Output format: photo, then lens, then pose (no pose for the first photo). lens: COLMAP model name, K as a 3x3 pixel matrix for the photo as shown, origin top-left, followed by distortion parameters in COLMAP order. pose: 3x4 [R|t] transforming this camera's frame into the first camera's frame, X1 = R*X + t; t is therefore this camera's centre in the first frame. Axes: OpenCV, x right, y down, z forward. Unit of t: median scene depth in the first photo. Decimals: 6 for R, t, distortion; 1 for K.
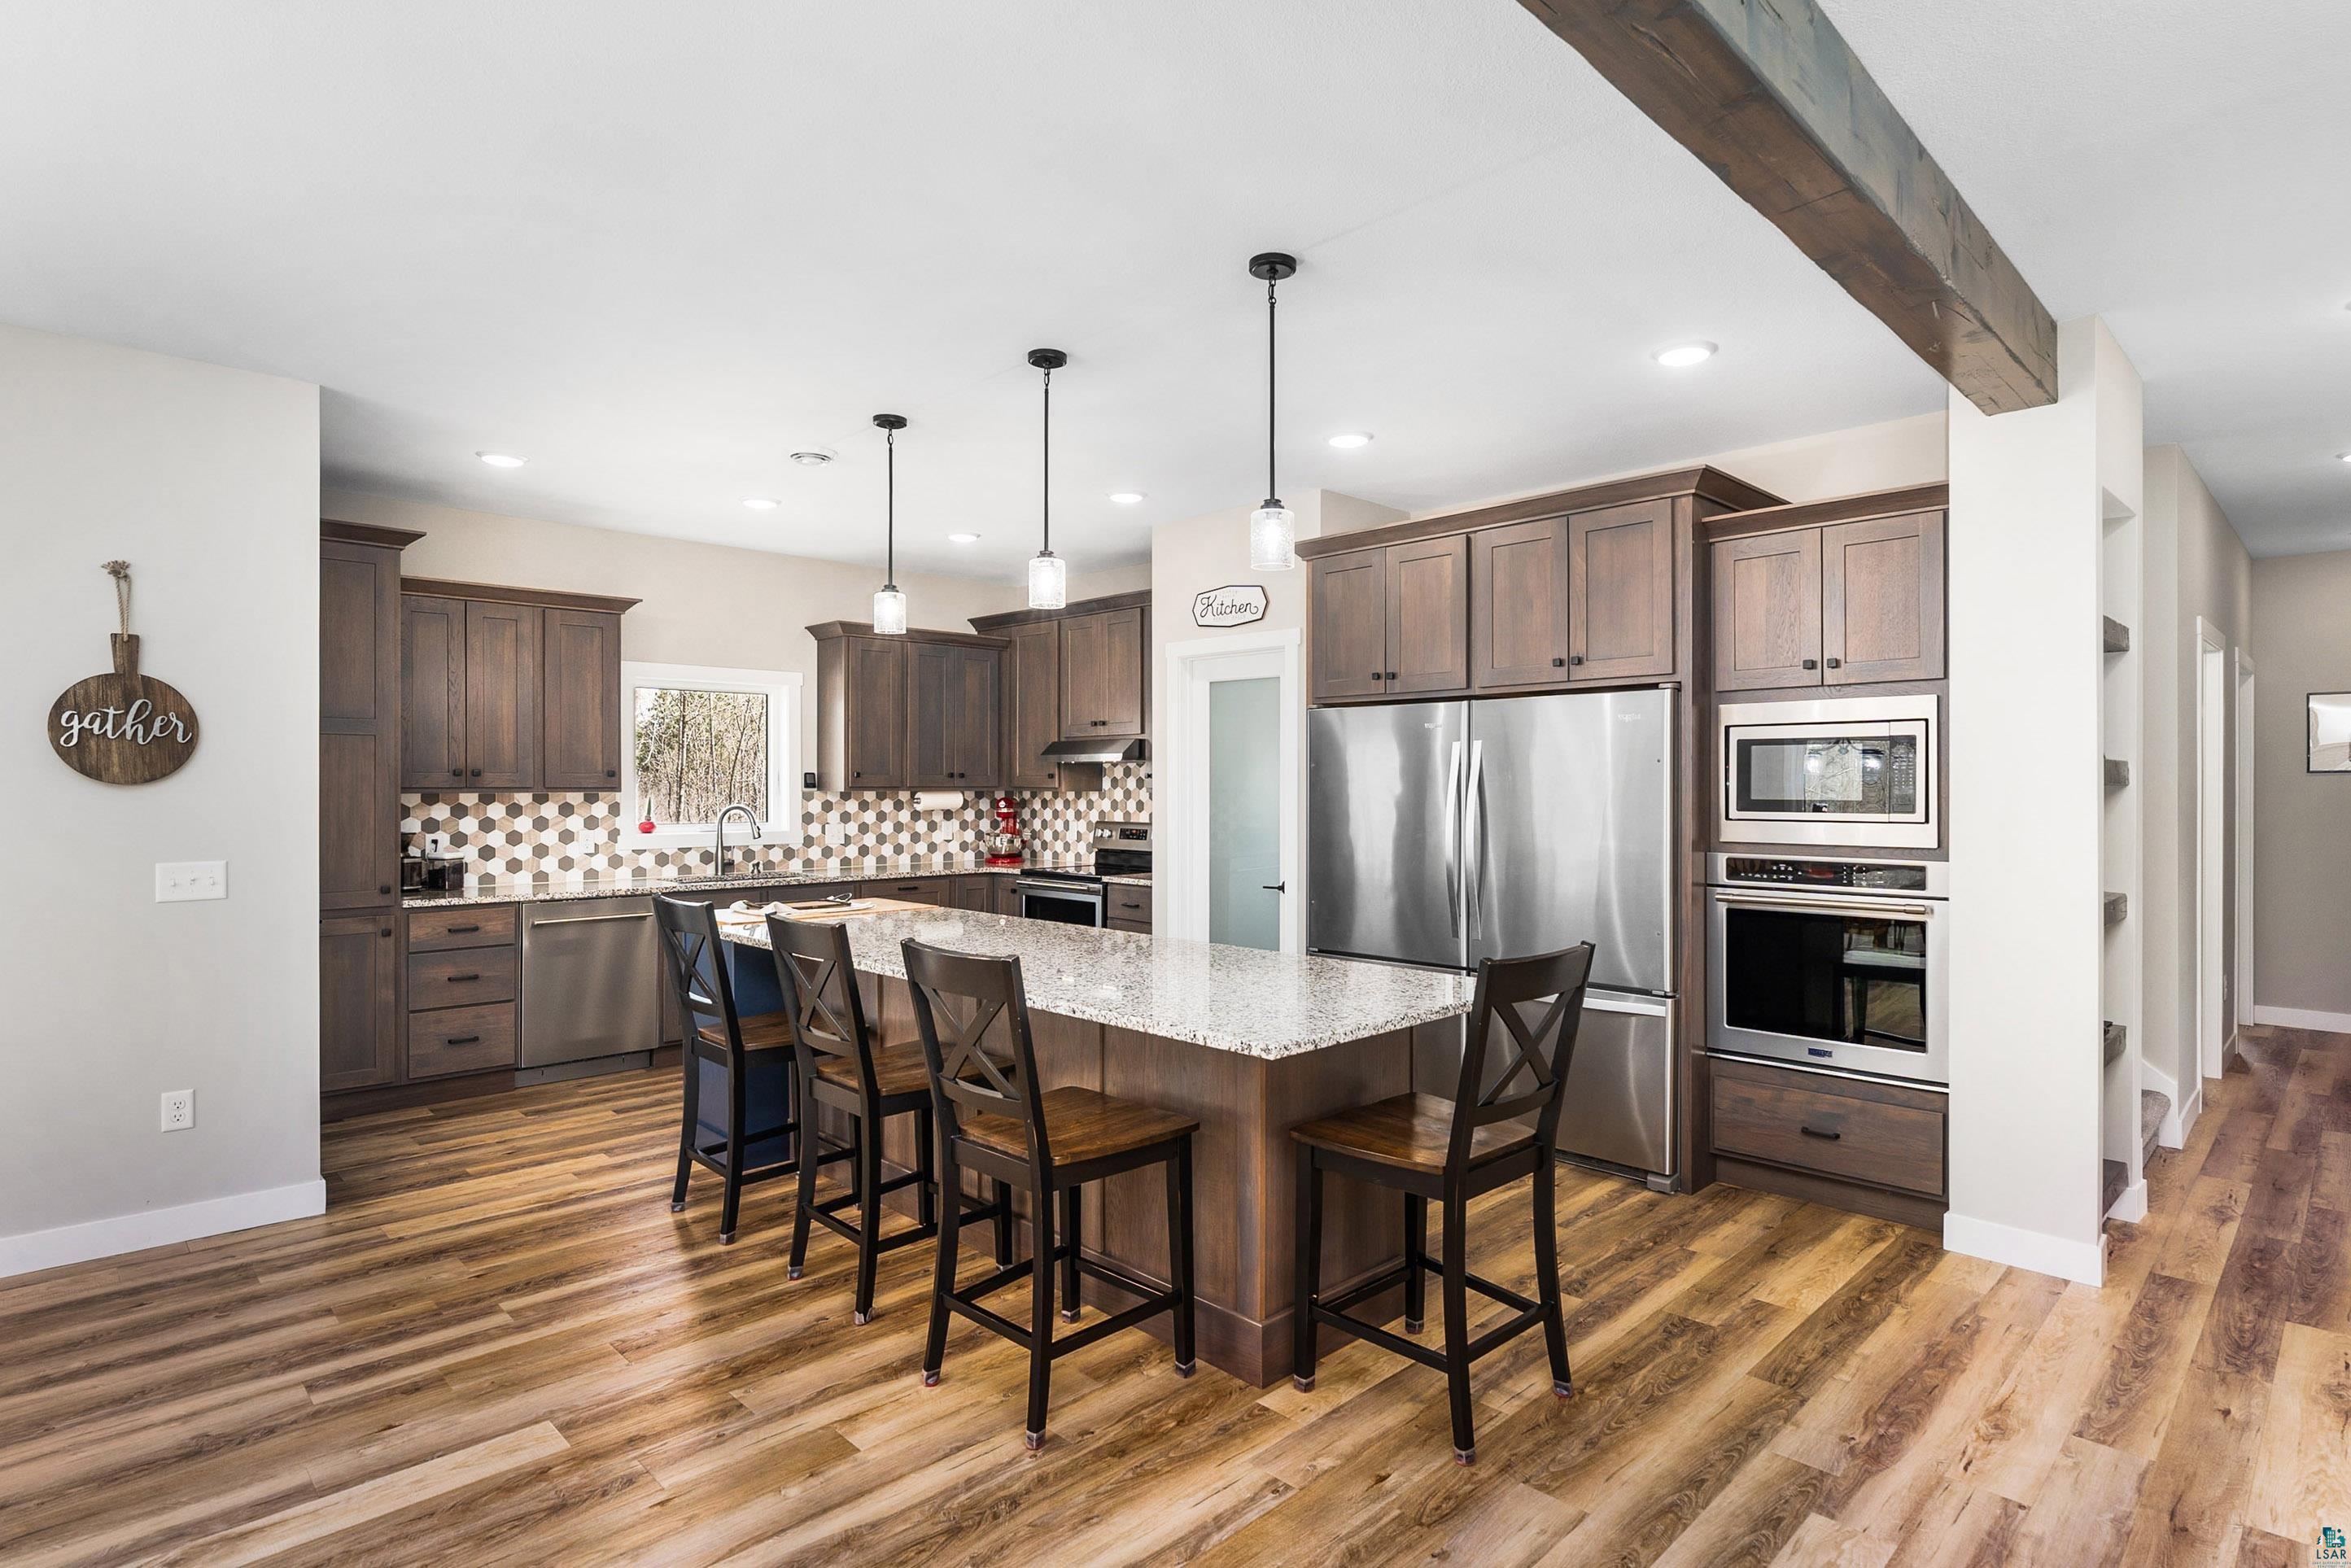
lens RADIAL K [[1197.9, 0, 1211.3], [0, 1197.9, 785.8], [0, 0, 1]] dist [-0.004897, 0.000080]
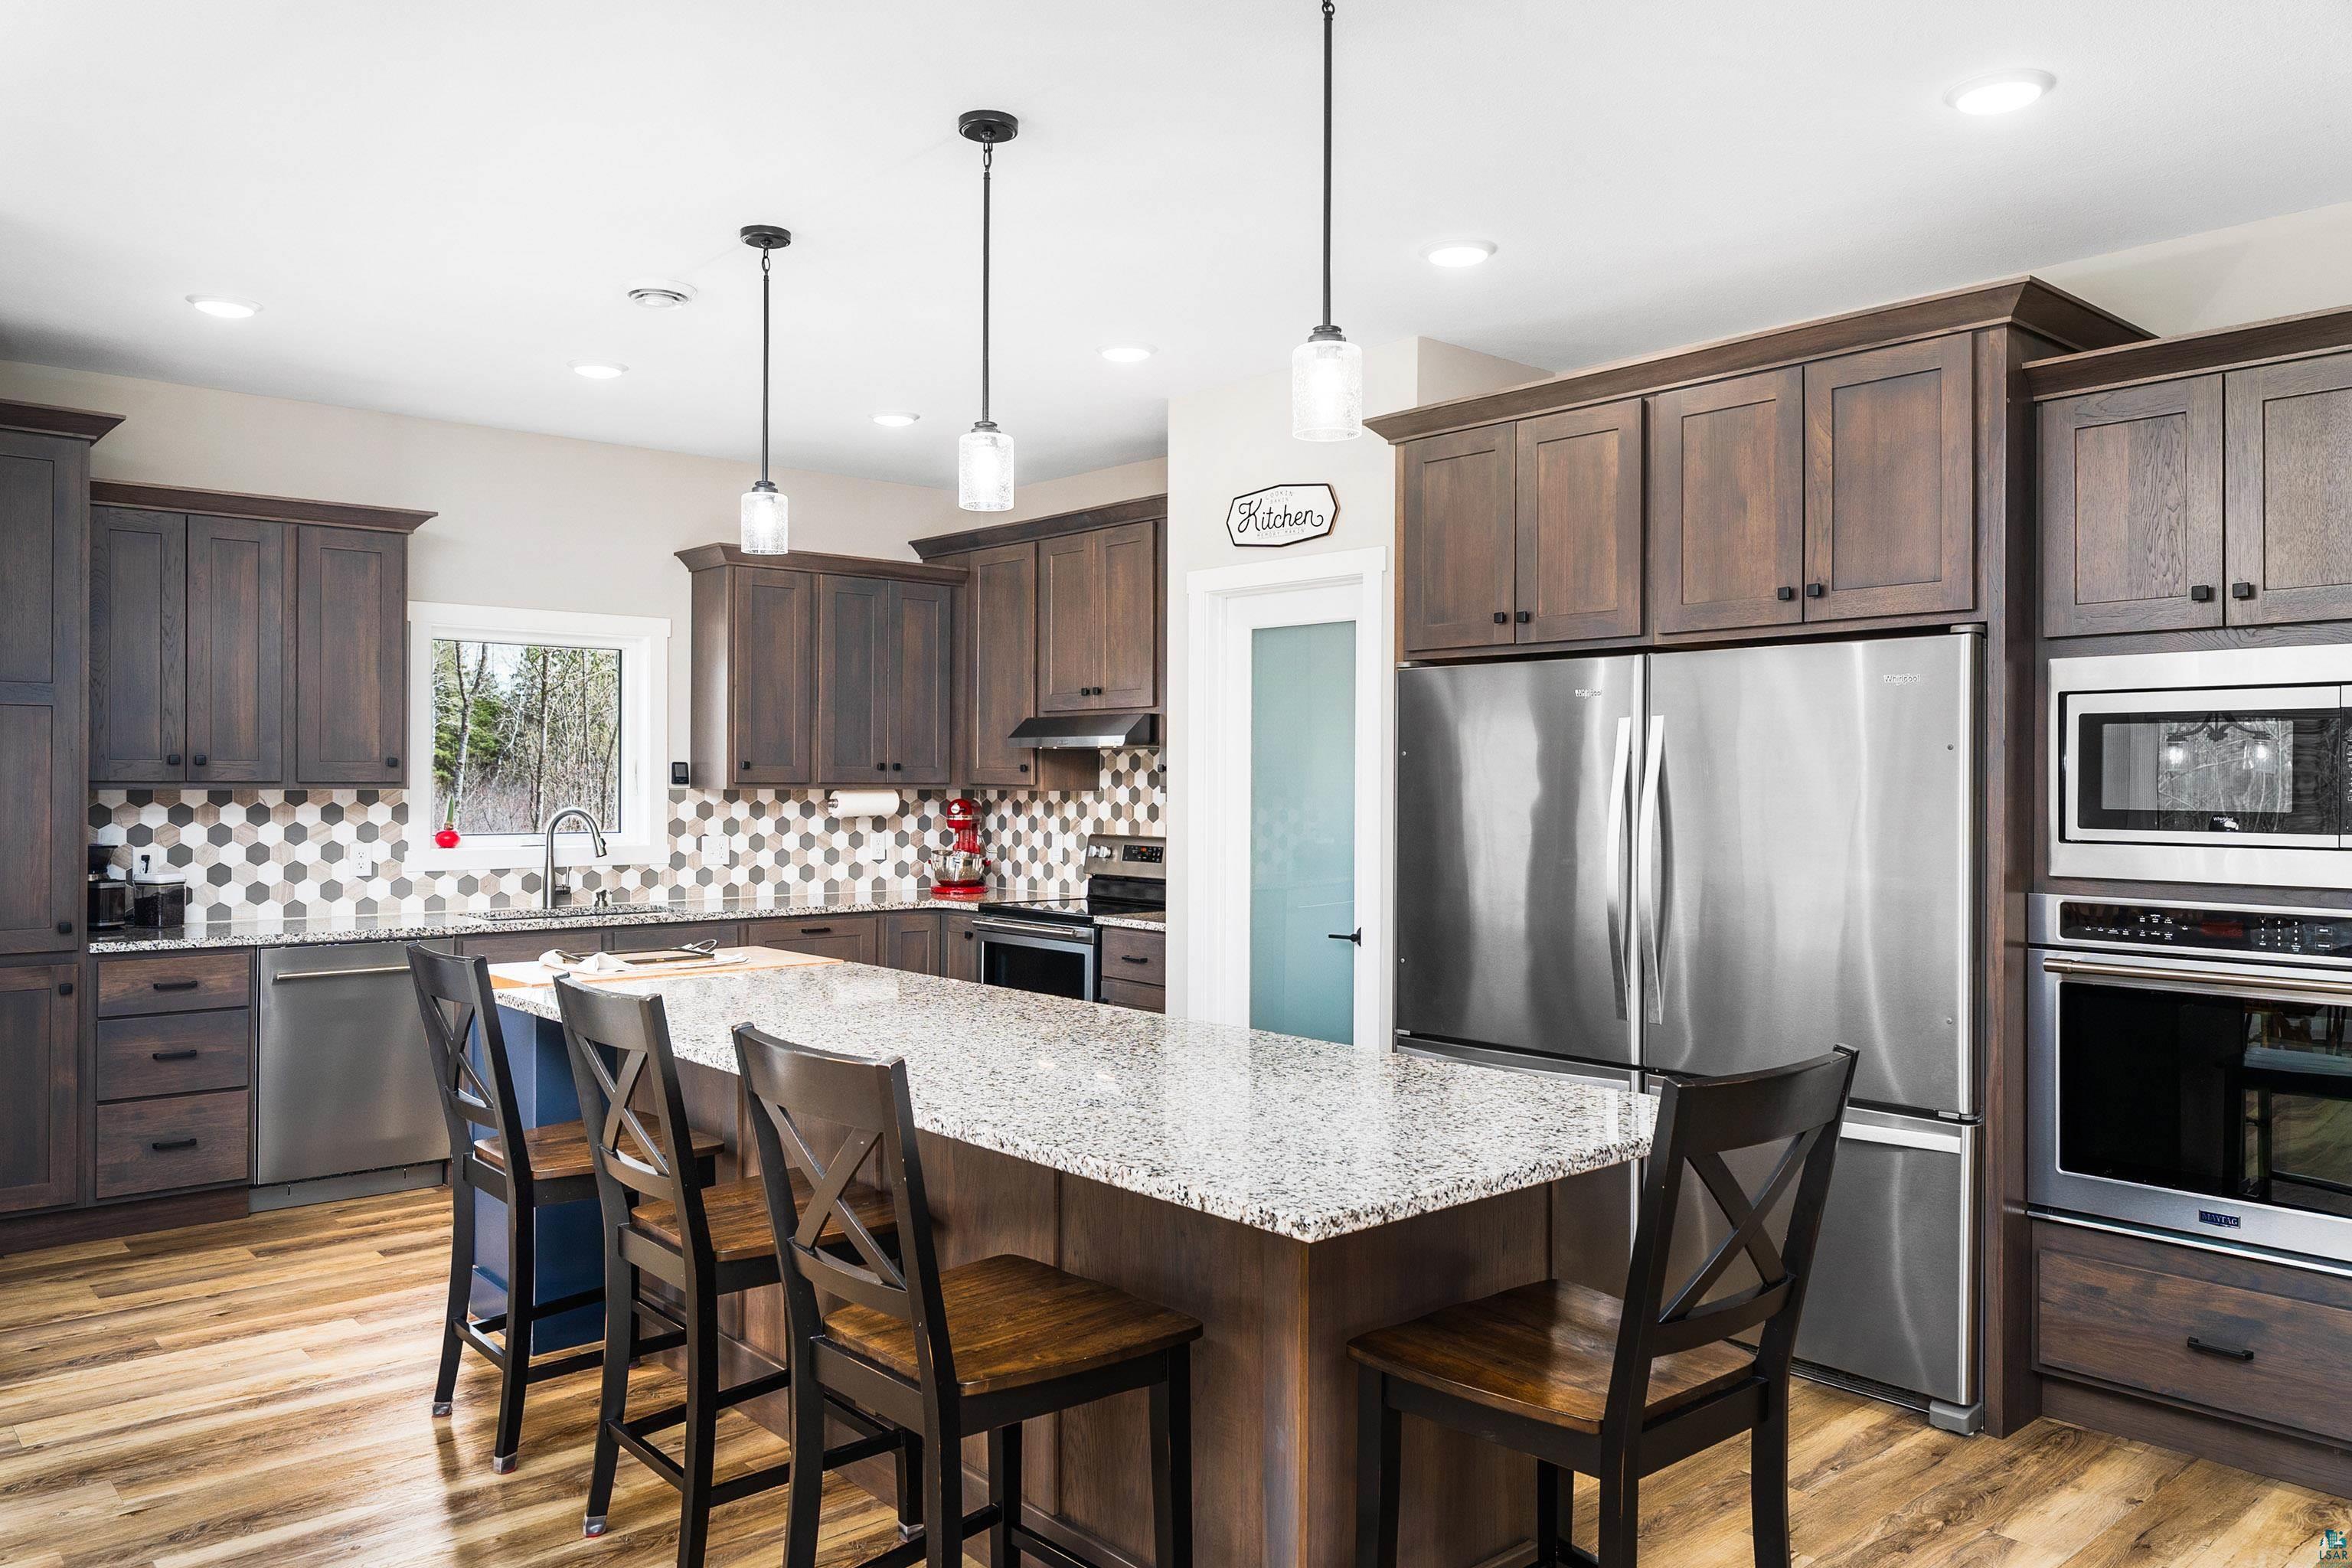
lens RADIAL K [[1659.4, 0, 1168.5], [0, 1659.4, 775.4], [0, 0, 1]] dist [0.001426, -0.002058]
pose [[0.997801, 0.004305, -0.066142, 0.015568], [-0.004607, 0.999980, -0.004419, -0.000322], [0.066121, 0.004714, 0.997800, 0.076035]]
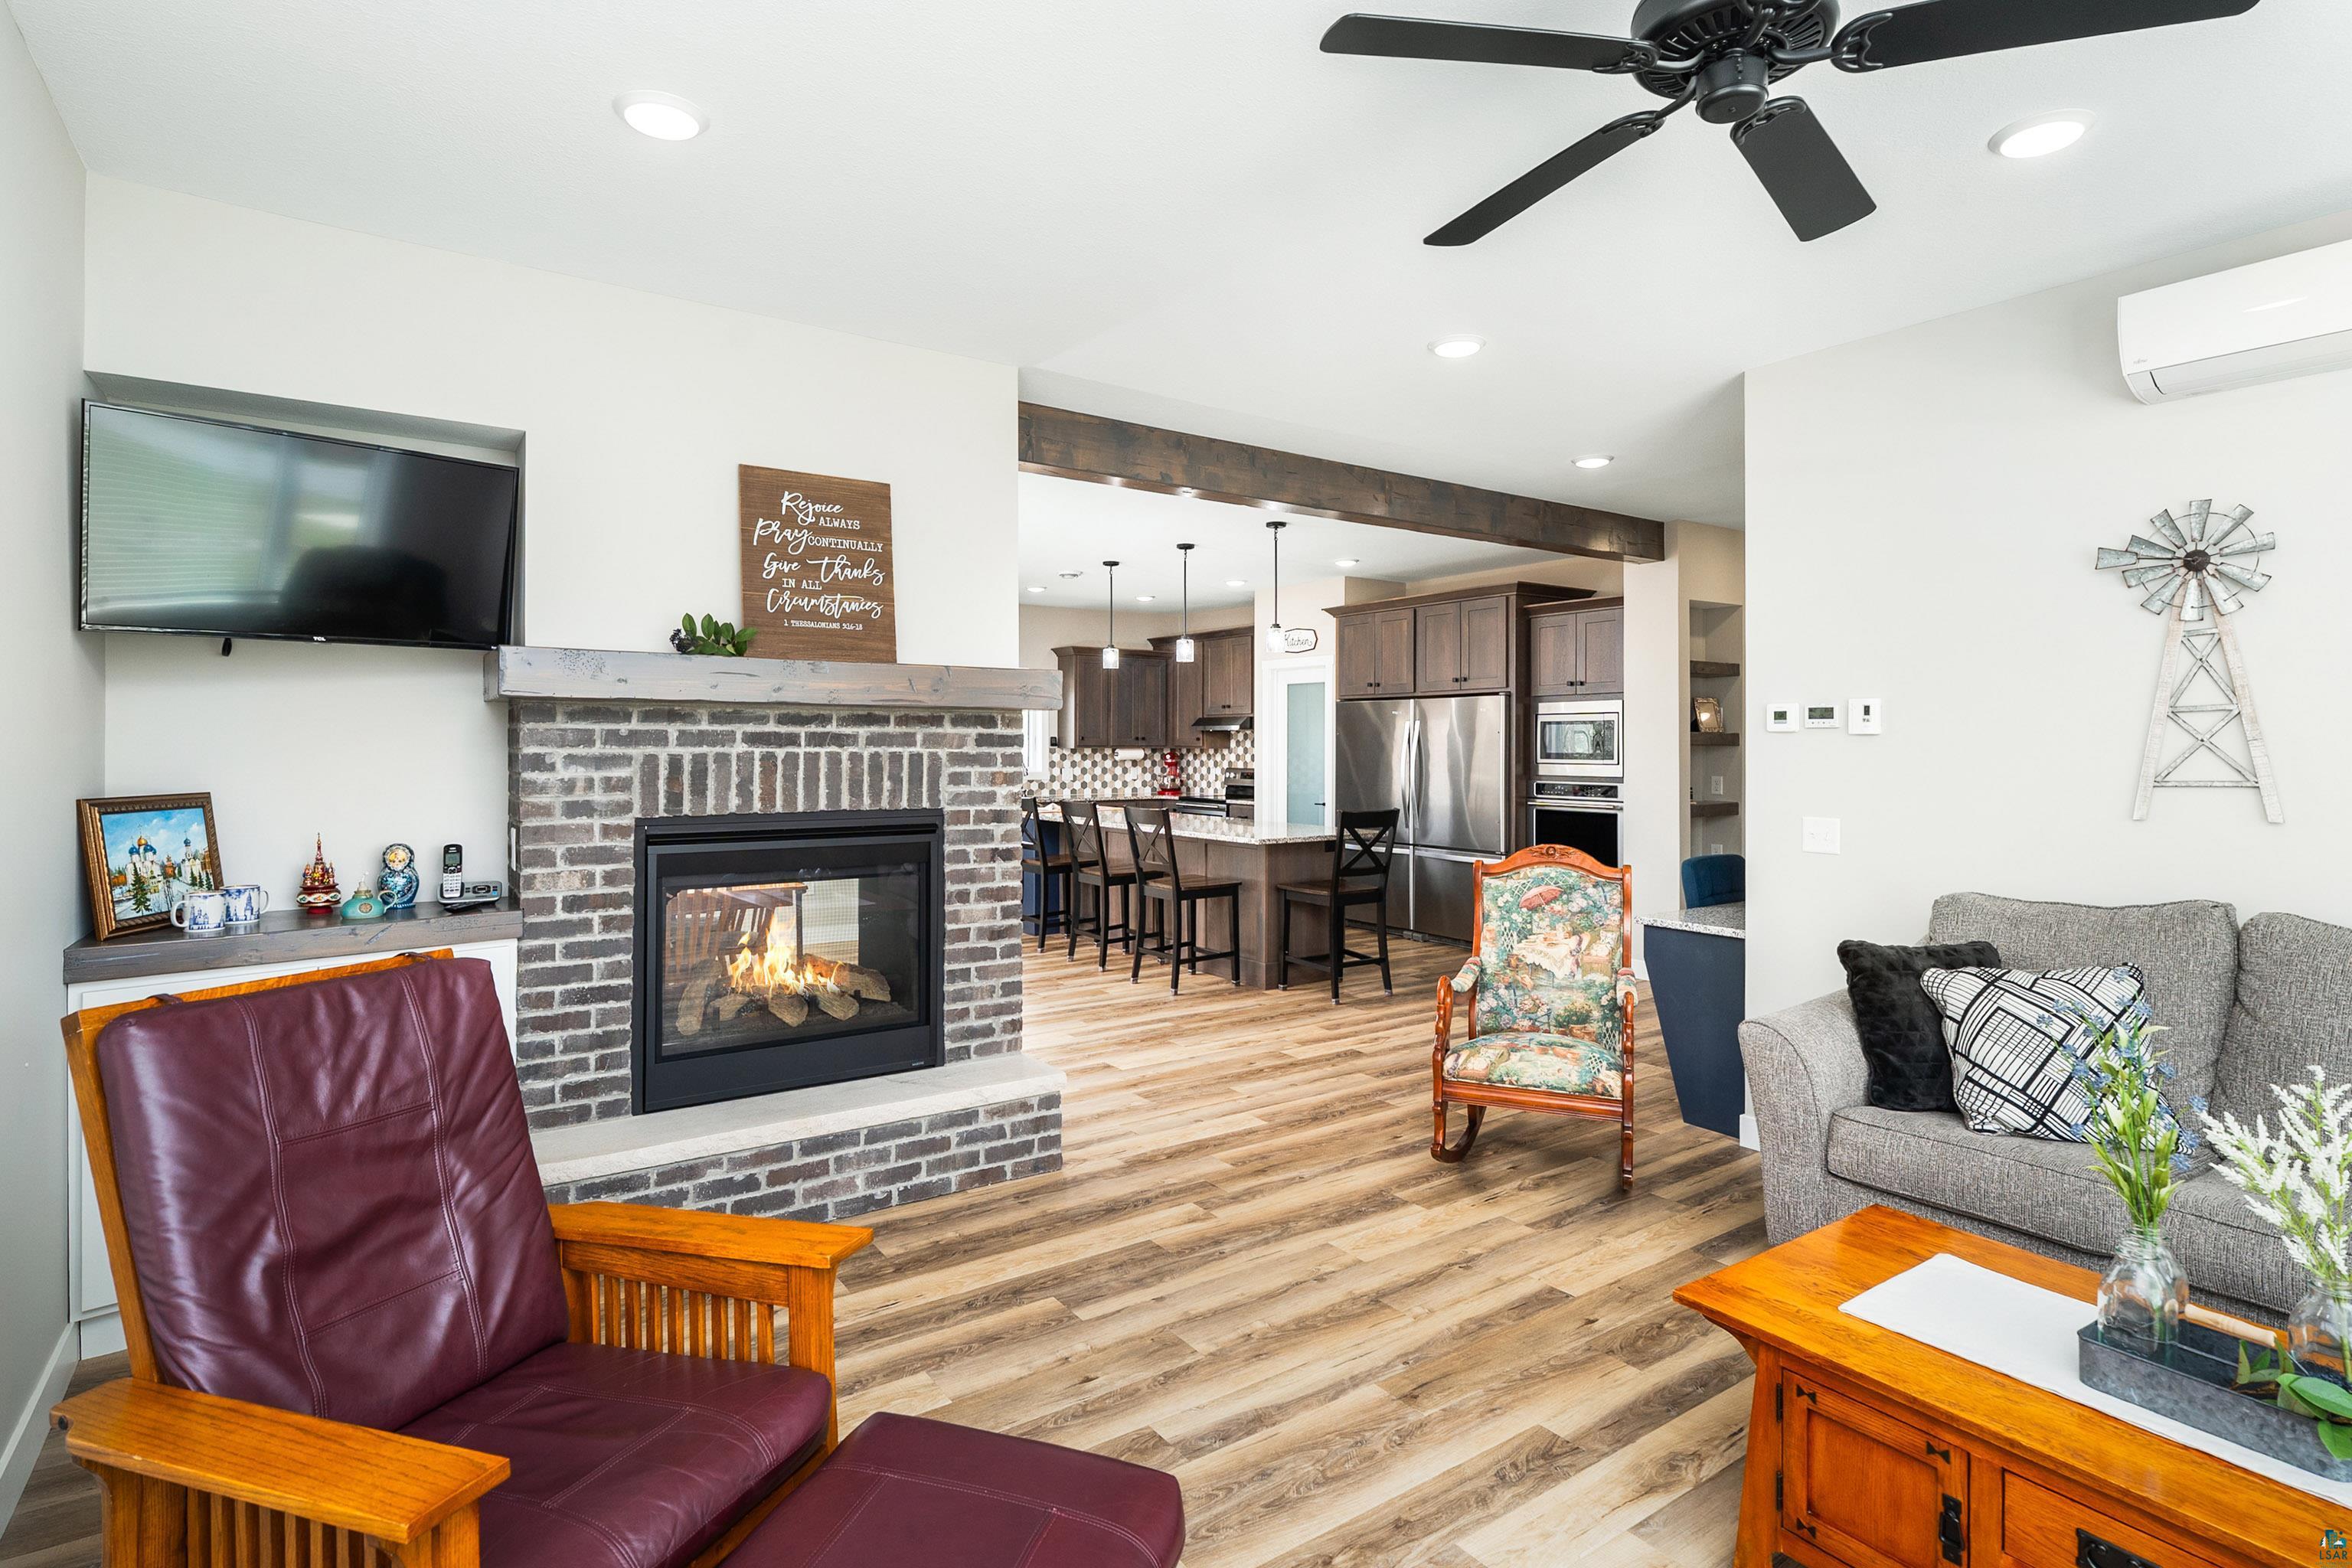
lens RADIAL K [[1211.0, 0, 1062.8], [0, 1211.0, 736.0], [0, 0, 1]] dist [-0.004396, -0.000042]
pose [[0.964549, 0.000375, -0.263903, 0.161038], [-0.002628, 0.999963, -0.008182, 0.001907], [0.263891, 0.008585, 0.964514, -0.824113]]
